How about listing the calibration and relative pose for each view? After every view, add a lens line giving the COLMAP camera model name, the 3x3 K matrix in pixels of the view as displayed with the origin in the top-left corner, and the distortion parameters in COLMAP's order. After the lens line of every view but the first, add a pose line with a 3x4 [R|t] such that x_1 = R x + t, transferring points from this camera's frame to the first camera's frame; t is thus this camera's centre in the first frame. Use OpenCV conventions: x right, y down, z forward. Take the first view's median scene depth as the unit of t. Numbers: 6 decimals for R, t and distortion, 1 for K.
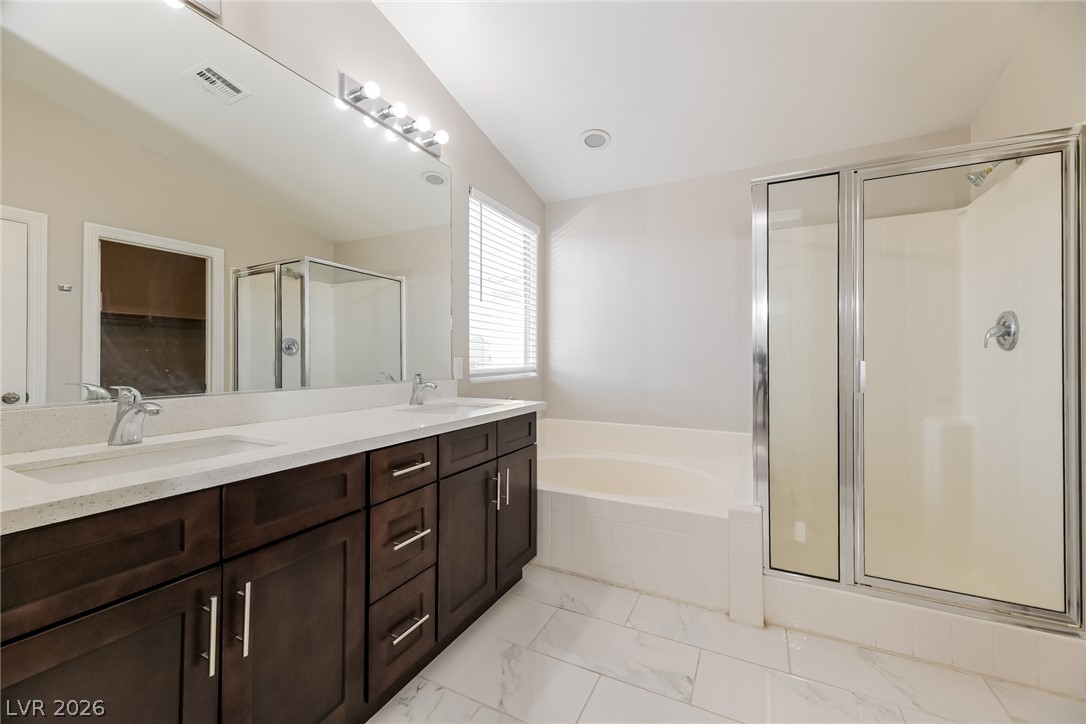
lens RADIAL K [[429.3, 0, 538.9], [0, 429.3, 350.7], [0, 0, 1]] dist [0.030399, 0.000015]
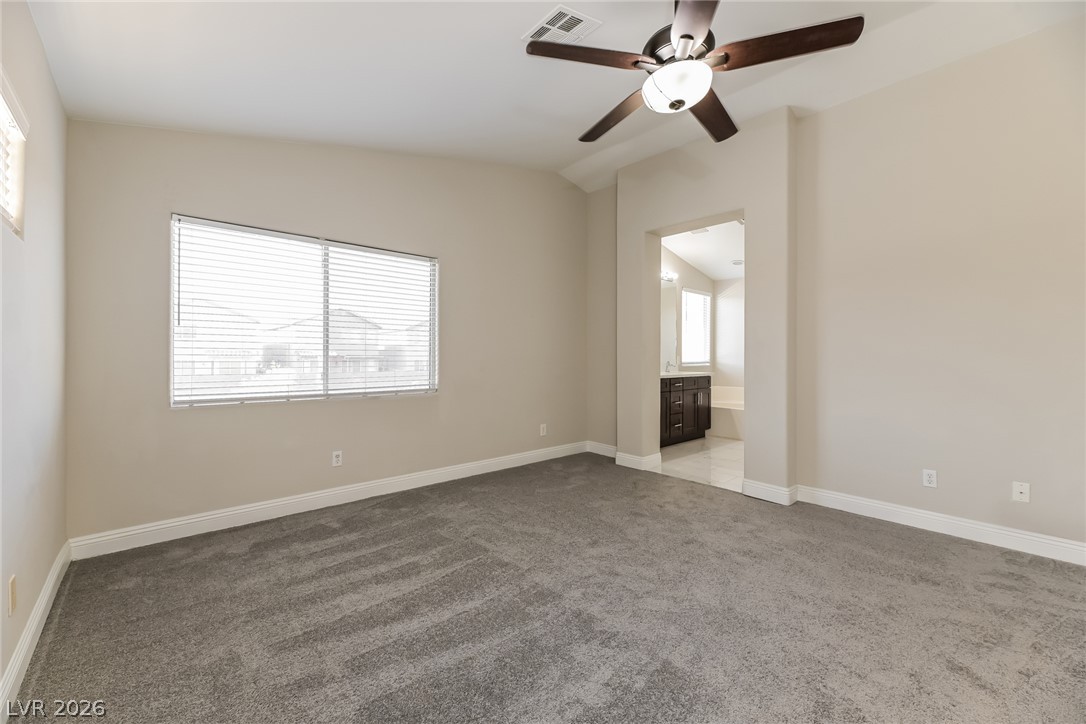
lens RADIAL K [[438.3, 0, 542.0], [0, 438.3, 360.9], [0, 0, 1]] dist [0.011351, -0.000047]
pose [[0.938143, 0.008146, -0.346153, -0.048661], [0.001185, 0.999642, 0.026734, -0.031344], [0.346247, -0.025490, 0.937797, -2.005120]]
